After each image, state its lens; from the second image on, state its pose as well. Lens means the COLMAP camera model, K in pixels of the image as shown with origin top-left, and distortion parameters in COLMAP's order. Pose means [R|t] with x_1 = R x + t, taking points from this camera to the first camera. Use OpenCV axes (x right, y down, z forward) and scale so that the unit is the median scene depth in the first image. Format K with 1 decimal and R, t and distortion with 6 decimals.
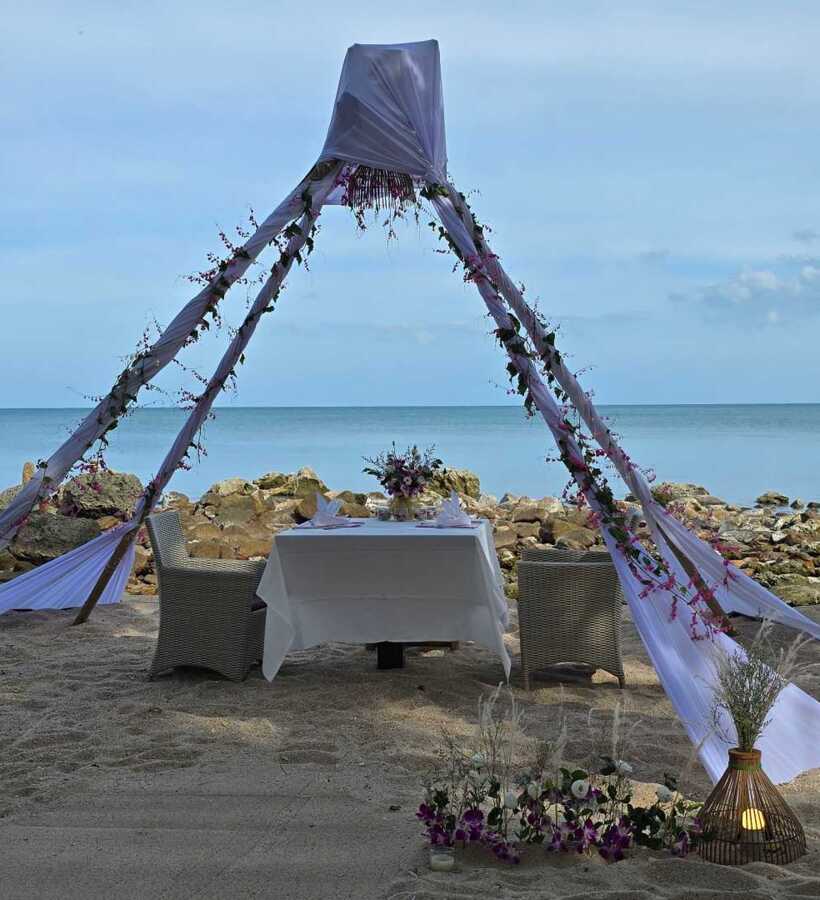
lens RADIAL K [[1298.5, 0, 410.0], [0, 1298.5, 450.0], [0, 0, 1]] dist [0.172145, -0.550614]
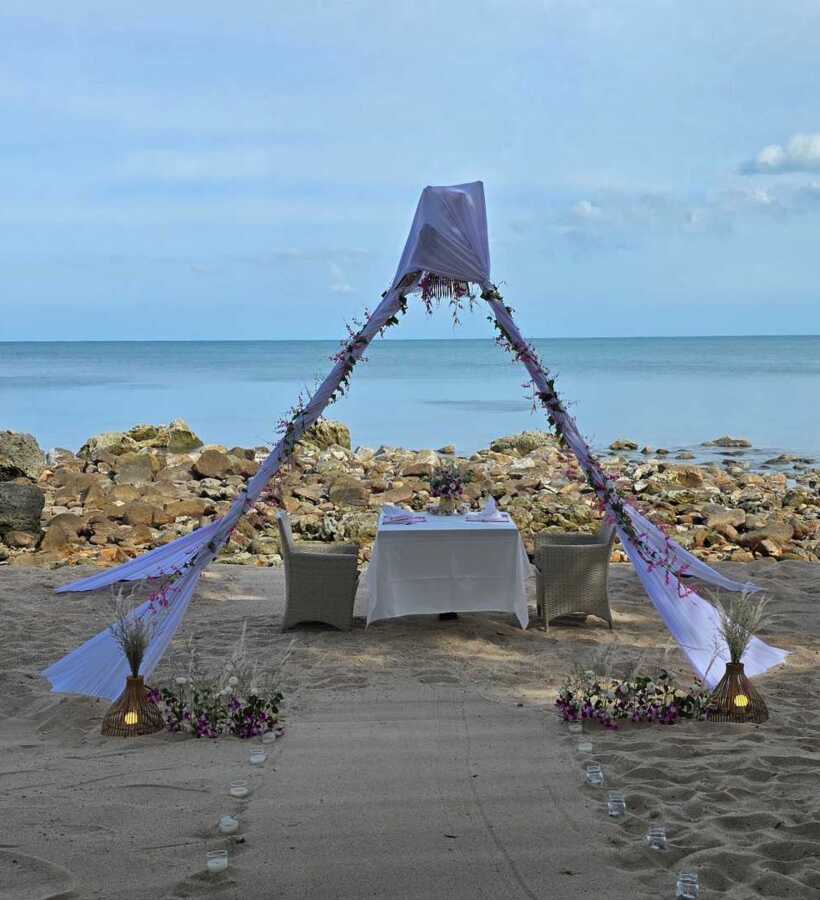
lens RADIAL K [[1298.5, 0, 410.0], [0, 1298.5, 450.0], [0, 0, 1]] dist [0.172145, -0.550614]
pose [[0.993071, -0.012309, 0.116869, -0.225388], [0.007113, 0.998972, 0.044775, -0.084109], [-0.117300, -0.043634, 0.992138, -0.410073]]
